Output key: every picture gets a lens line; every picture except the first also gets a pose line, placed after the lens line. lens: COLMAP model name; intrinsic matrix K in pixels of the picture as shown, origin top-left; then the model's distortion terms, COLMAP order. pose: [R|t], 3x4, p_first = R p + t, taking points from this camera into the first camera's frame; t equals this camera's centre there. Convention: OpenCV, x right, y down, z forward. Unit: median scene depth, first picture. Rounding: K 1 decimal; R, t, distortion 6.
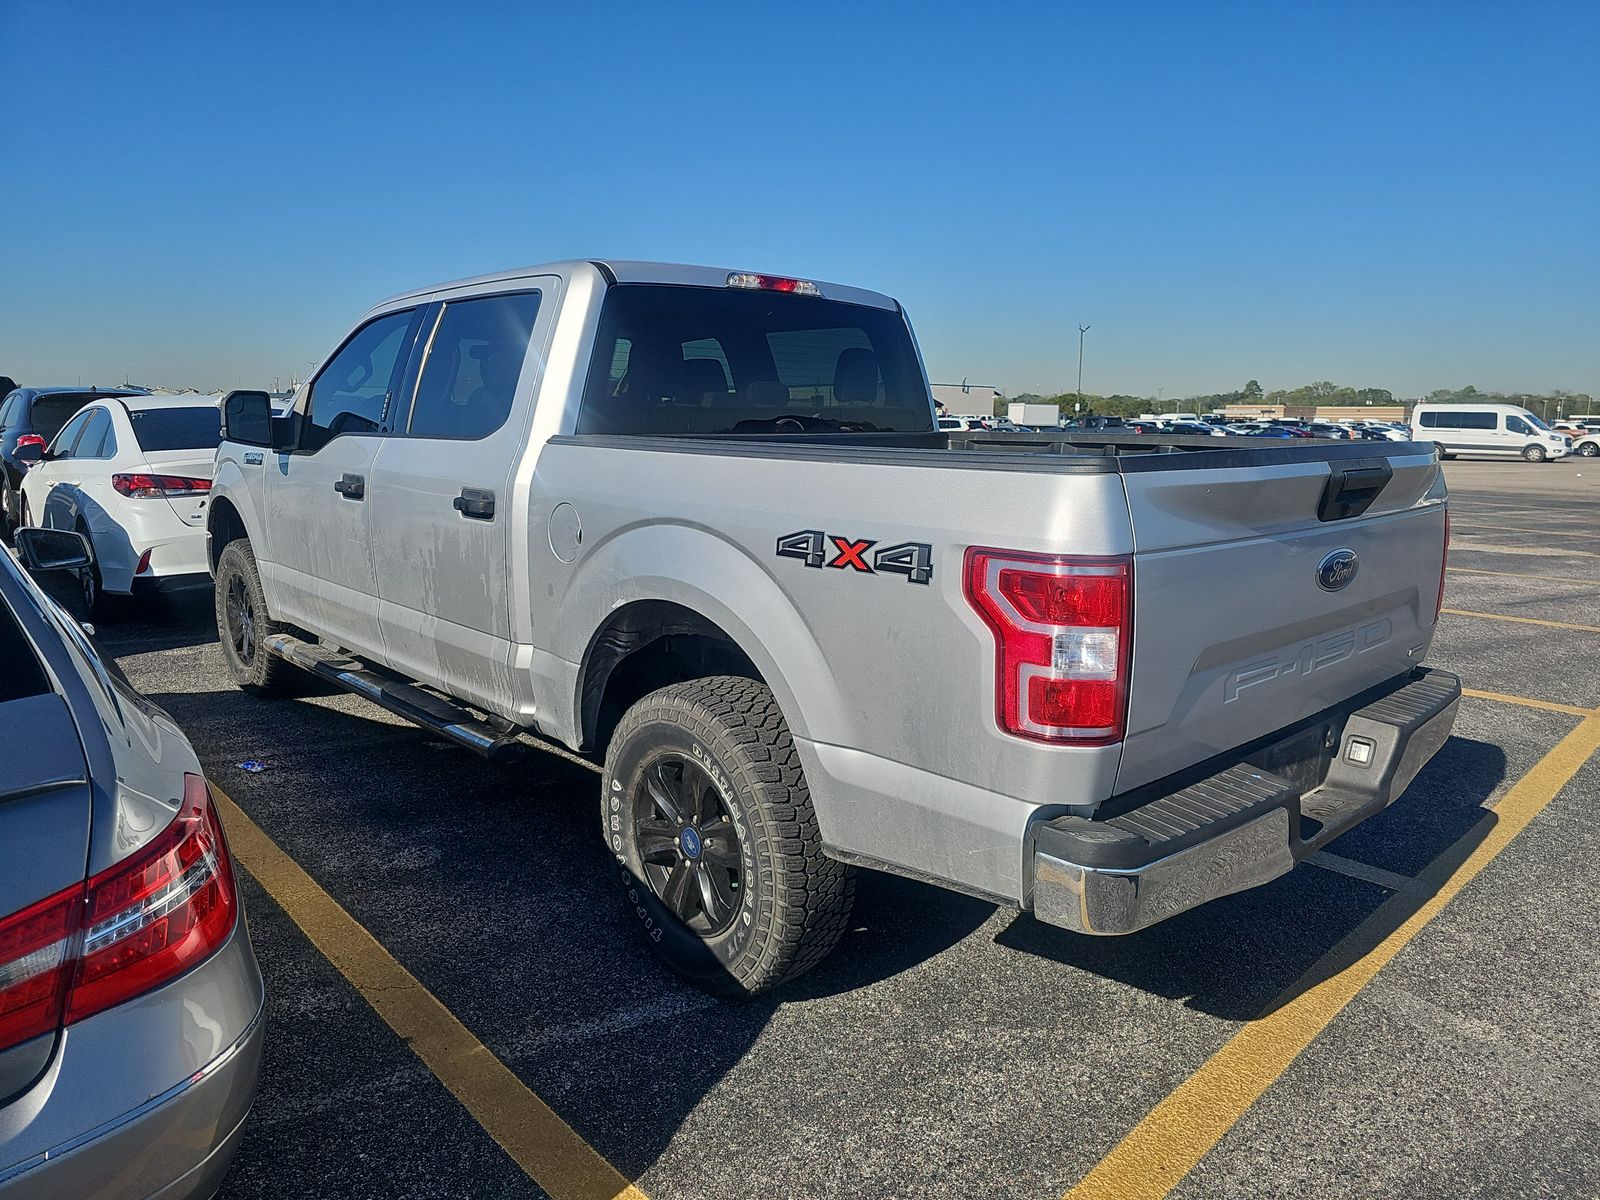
lens RADIAL K [[1057.7, 0, 797.5], [0, 1057.7, 580.9], [0, 0, 1]] dist [0.061486, -0.046116]
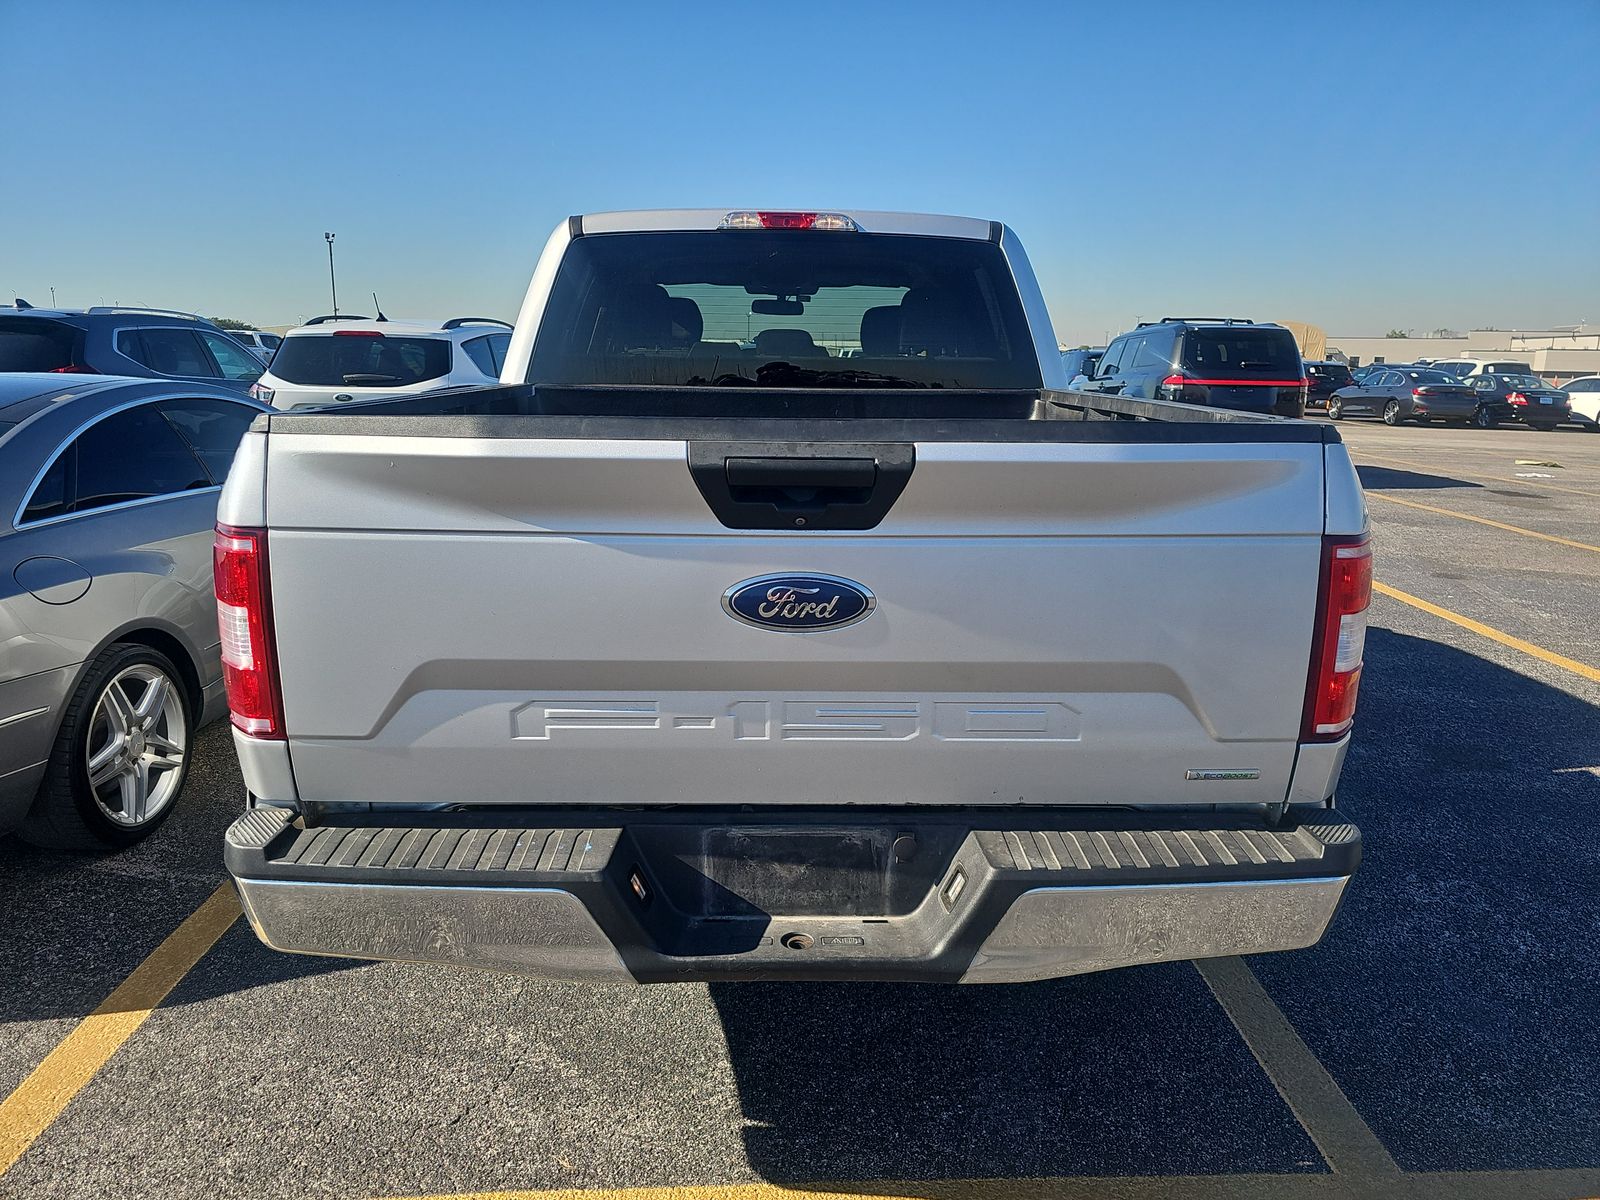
lens RADIAL K [[1042.0, 0, 795.5], [0, 1042.0, 578.0], [0, 0, 1]] dist [0.063165, -0.041959]
pose [[0.745757, 0.139157, -0.651523, 0.731072], [-0.107315, 0.990263, 0.088670, -0.065930], [0.657518, 0.003792, 0.753429, 0.385391]]
